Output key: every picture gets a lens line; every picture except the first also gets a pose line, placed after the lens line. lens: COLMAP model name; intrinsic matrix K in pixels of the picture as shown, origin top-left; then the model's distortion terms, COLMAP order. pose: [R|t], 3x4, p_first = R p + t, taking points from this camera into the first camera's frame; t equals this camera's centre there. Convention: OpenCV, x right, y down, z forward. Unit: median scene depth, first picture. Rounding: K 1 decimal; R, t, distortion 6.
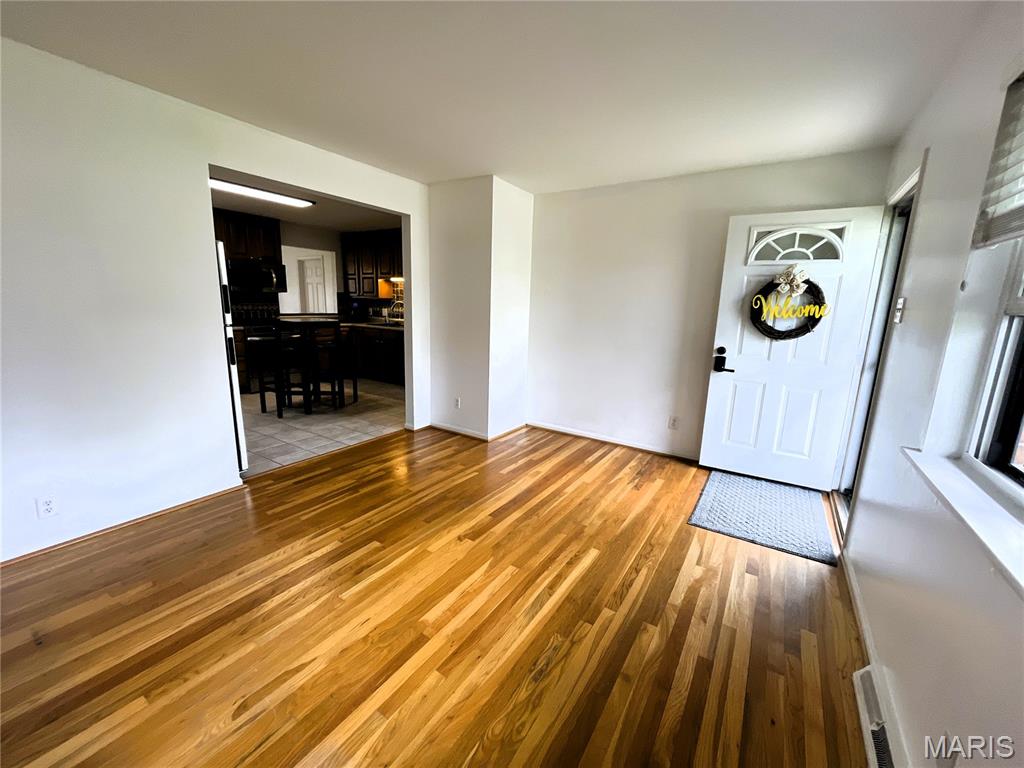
lens RADIAL K [[411.4, 0, 513.7], [0, 411.4, 383.6], [0, 0, 1]] dist [-0.003526, 0.000186]
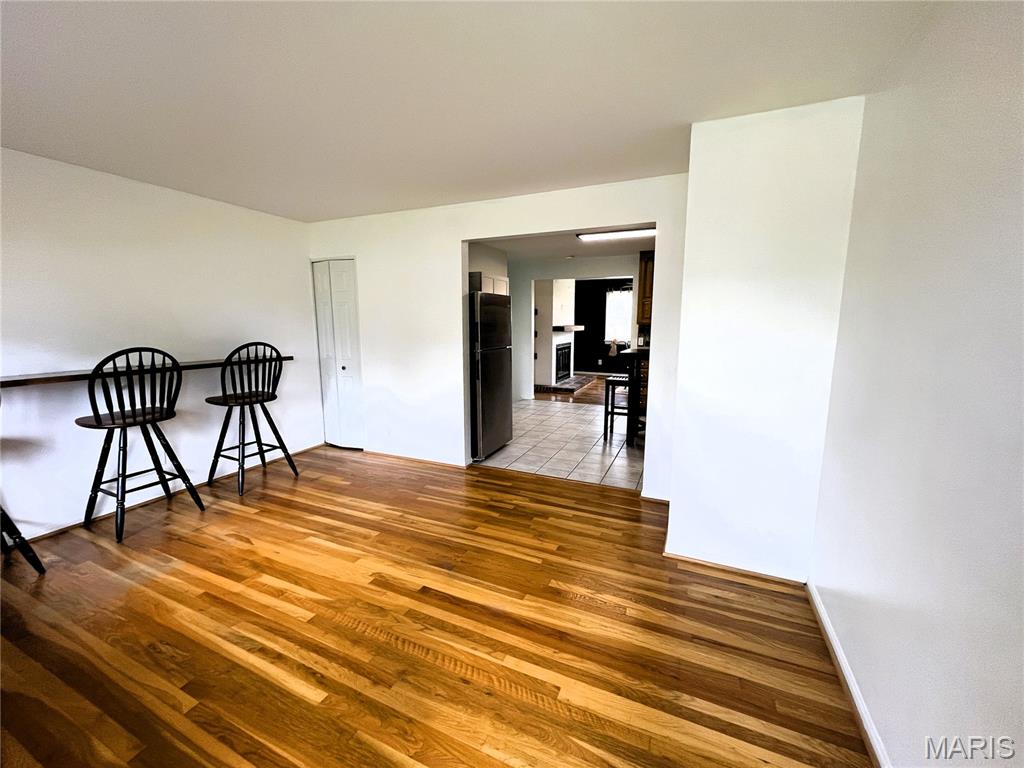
lens RADIAL K [[411.4, 0, 510.5], [0, 411.4, 385.8], [0, 0, 1]] dist [-0.003526, 0.000186]
pose [[0.146572, 0.122798, -0.981548, 0.491438], [-0.183843, 0.978359, 0.094946, -0.127772], [0.971966, 0.166534, 0.165976, 0.642955]]
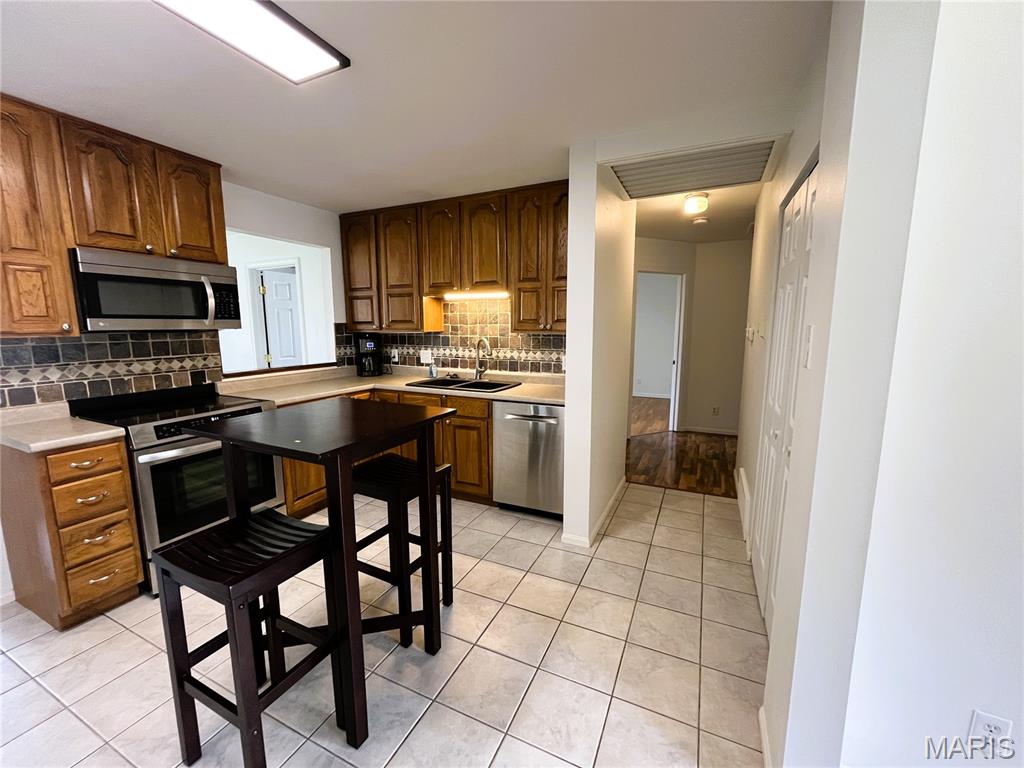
lens RADIAL K [[411.4, 0, 512.8], [0, 411.4, 384.7], [0, 0, 1]] dist [-0.003526, 0.000186]
pose [[0.990829, -0.048814, 0.125993, -0.494101], [0.054753, 0.997525, -0.044111, -0.194058], [-0.123528, 0.050605, 0.991050, 0.814726]]
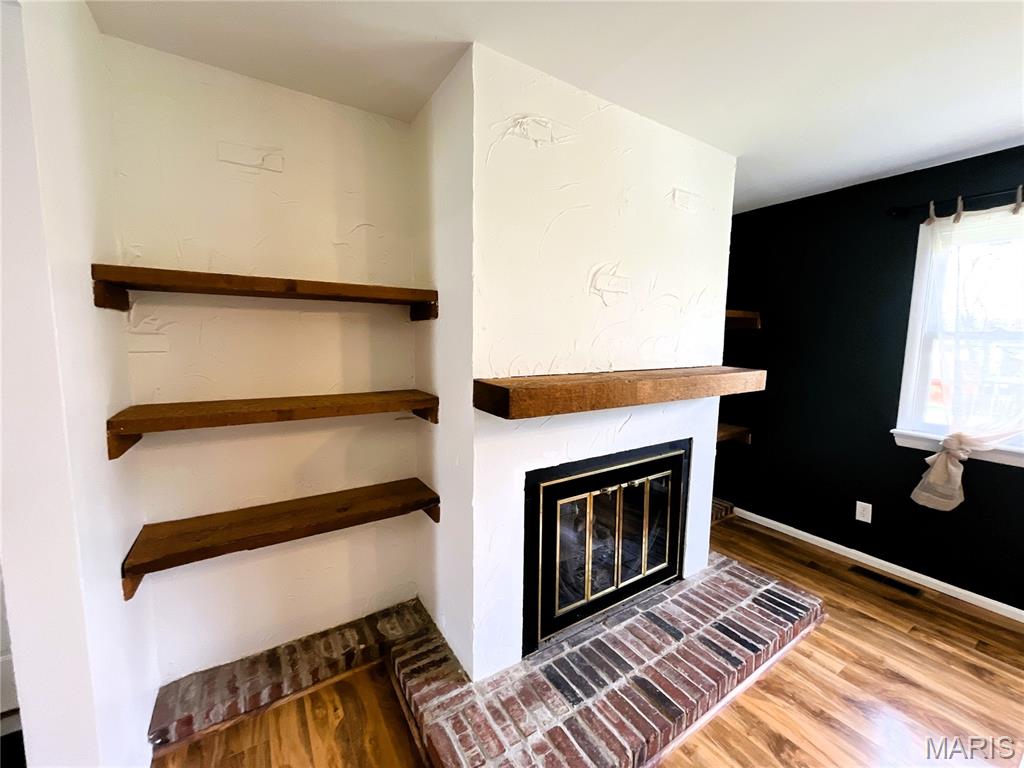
lens RADIAL K [[411.4, 0, 515.8], [0, 411.4, 385.3], [0, 0, 1]] dist [-0.003526, 0.000186]
pose [[-0.411207, 0.071906, -0.908701, -1.252908], [-0.199391, 0.965647, 0.166641, -0.331560], [0.889467, 0.249711, -0.382744, 1.331145]]
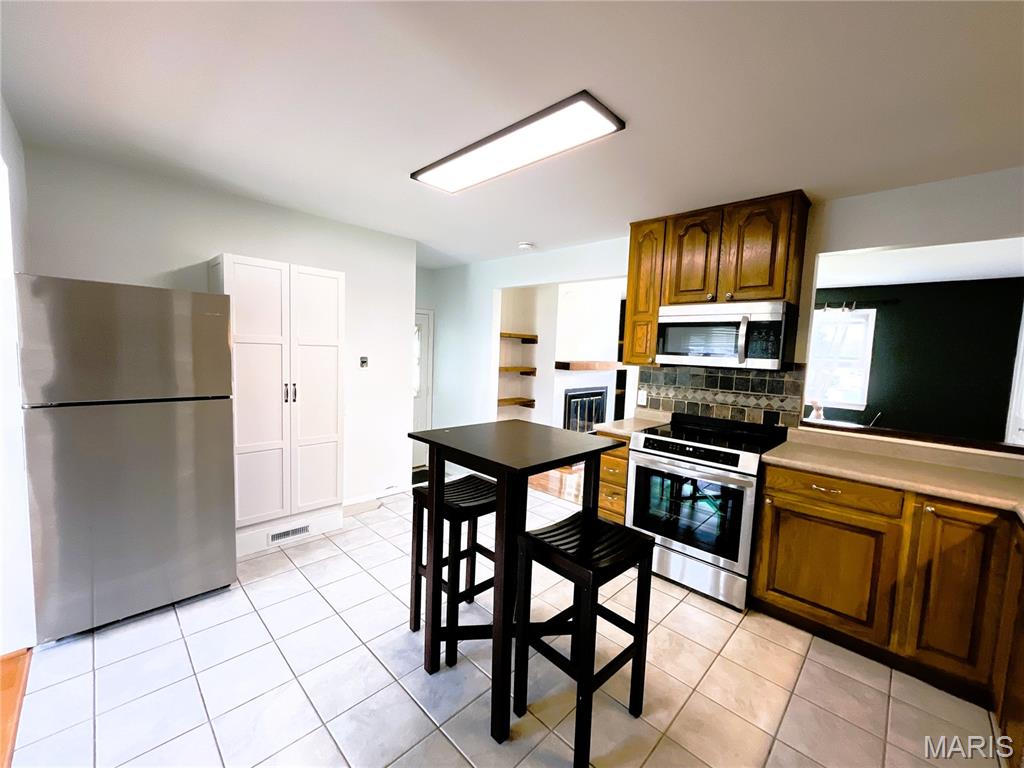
lens RADIAL K [[411.4, 0, 510.3], [0, 411.4, 383.2], [0, 0, 1]] dist [-0.003526, 0.000186]
pose [[-0.207681, 0.041856, -0.977301, -0.177727], [-0.233297, 0.968134, 0.091040, -0.285325], [0.949969, 0.246908, -0.191298, 1.289760]]
